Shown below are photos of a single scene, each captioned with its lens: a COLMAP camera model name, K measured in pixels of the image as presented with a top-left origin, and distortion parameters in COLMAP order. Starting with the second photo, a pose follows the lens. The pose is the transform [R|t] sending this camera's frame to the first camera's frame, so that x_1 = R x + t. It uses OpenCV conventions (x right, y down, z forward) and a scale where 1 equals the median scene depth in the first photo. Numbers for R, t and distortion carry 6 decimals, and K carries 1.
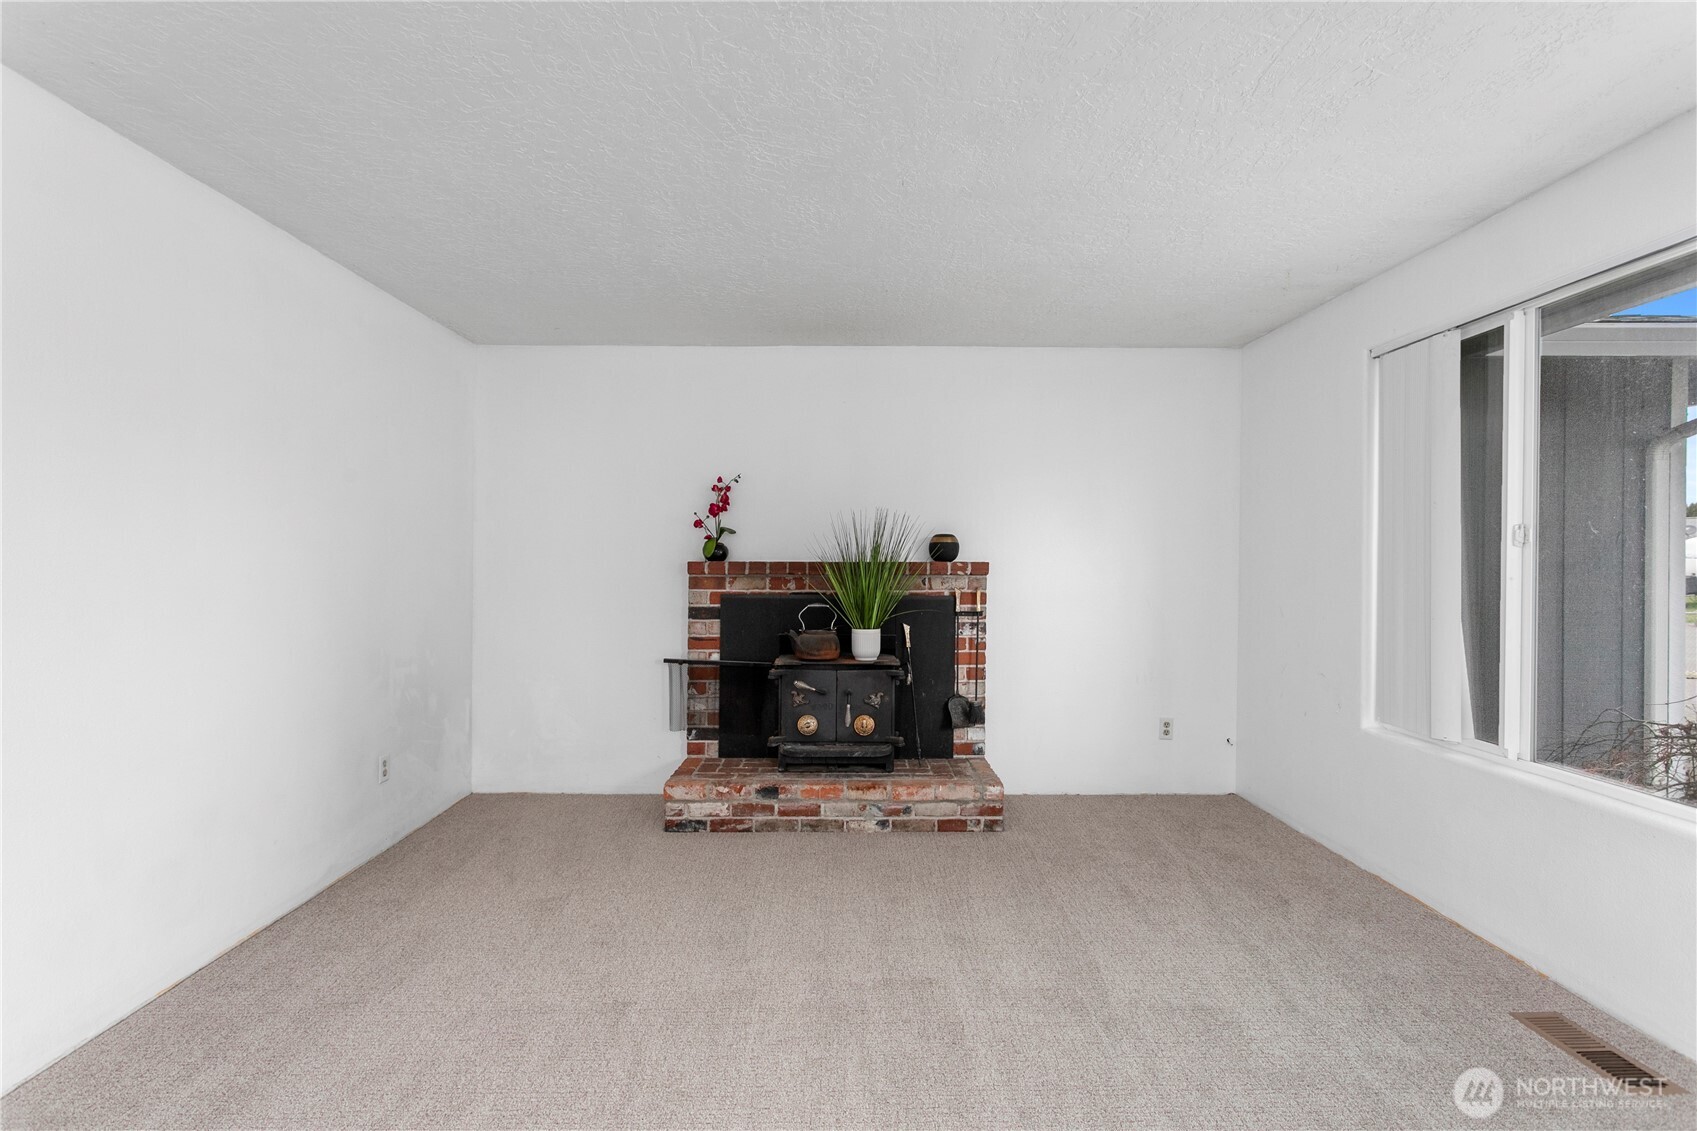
lens RADIAL K [[807.4, 0, 846.4], [0, 807.4, 571.2], [0, 0, 1]] dist [-0.000704, 0.000234]
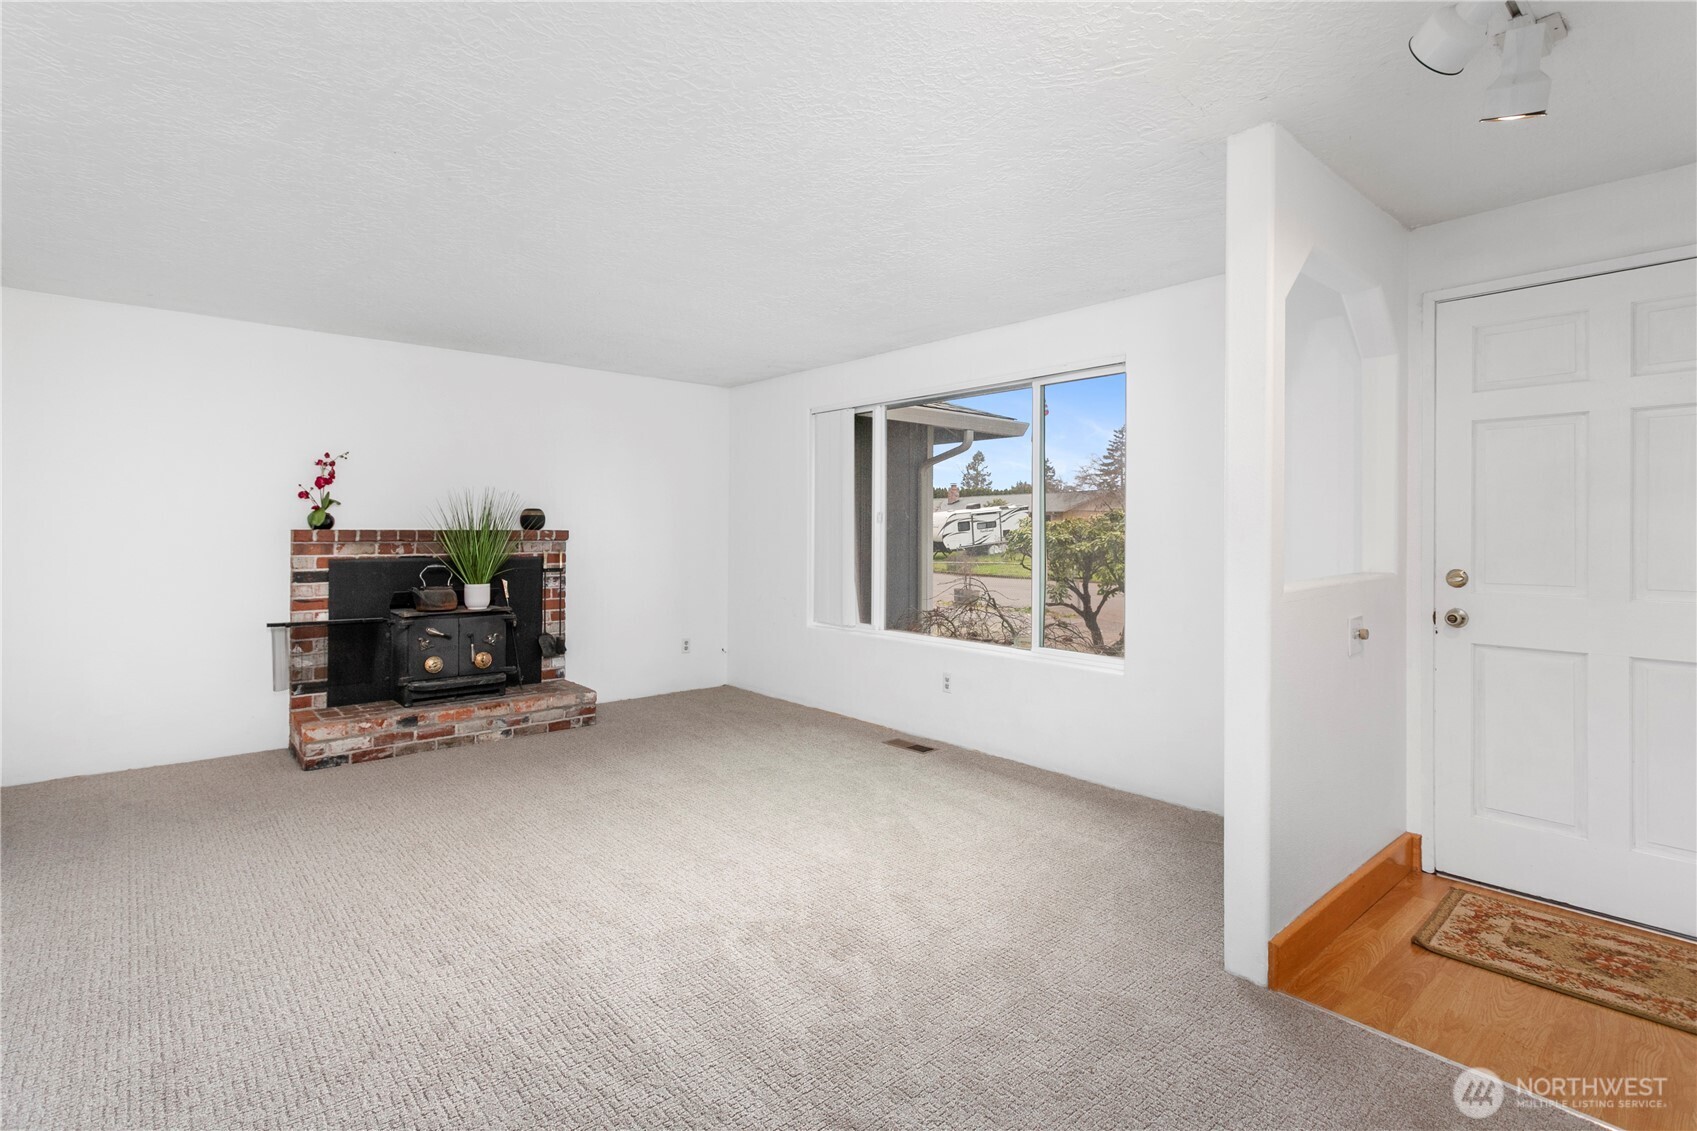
lens RADIAL K [[825.4, 0, 843.3], [0, 825.4, 544.1], [0, 0, 1]] dist [-0.000494, -0.000023]
pose [[0.762540, -0.010046, 0.646863, -0.364921], [0.005399, 0.999943, 0.009165, 0.001185], [-0.646919, -0.003497, 0.762551, -0.328804]]
